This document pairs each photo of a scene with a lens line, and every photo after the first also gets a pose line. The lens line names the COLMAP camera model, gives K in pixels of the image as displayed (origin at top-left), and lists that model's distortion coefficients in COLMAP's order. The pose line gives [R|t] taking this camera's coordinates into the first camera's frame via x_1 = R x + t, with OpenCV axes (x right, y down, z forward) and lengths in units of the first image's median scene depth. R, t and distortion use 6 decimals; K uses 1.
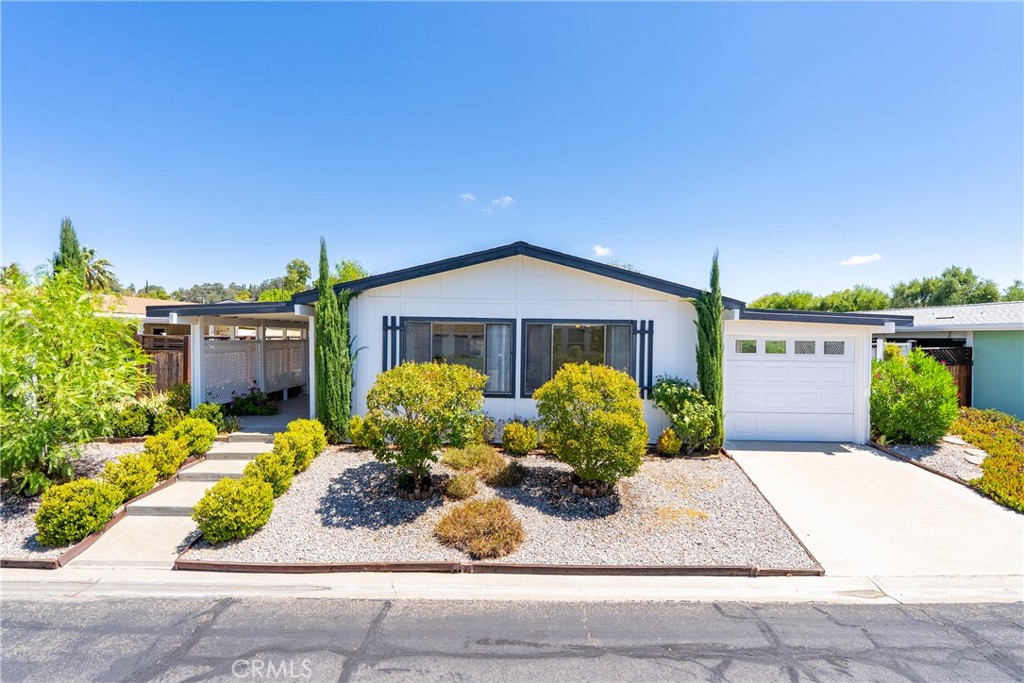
lens RADIAL K [[465.0, 0, 513.6], [0, 465.0, 340.3], [0, 0, 1]] dist [-0.009133, 0.002874]
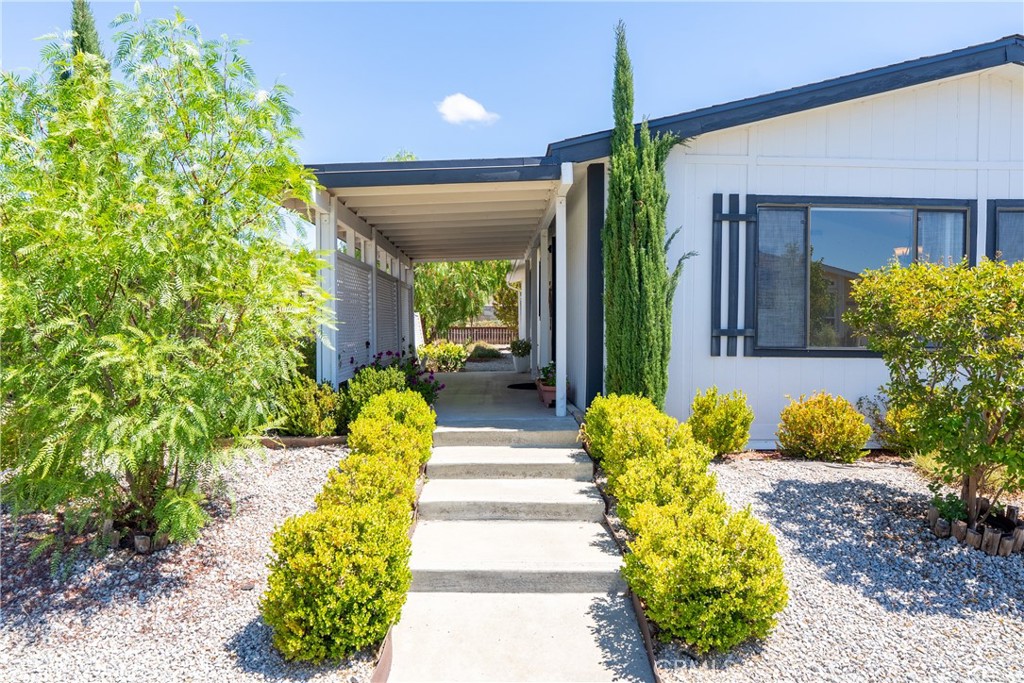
lens RADIAL K [[738.3, 0, 509.0], [0, 738.3, 337.6], [0, 0, 1]] dist [-0.004298, 0.003687]
pose [[0.999978, -0.003457, 0.005727, -0.541770], [0.003411, 0.999963, 0.007924, 0.101027], [-0.005754, -0.007905, 0.999952, 0.231496]]
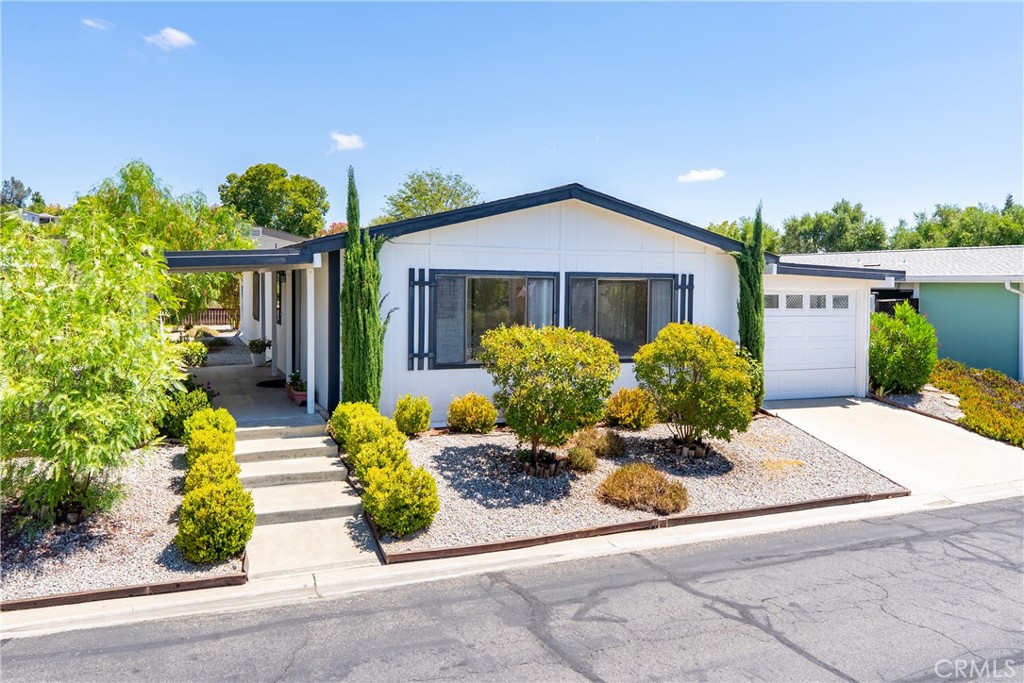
lens RADIAL K [[762.5, 0, 499.8], [0, 762.5, 293.2], [0, 0, 1]] dist [-0.009046, 0.003690]
pose [[0.928102, -0.007340, 0.372254, -0.665659], [0.003928, 0.999943, 0.009924, -0.024181], [-0.372306, -0.007748, 0.928078, -0.271660]]
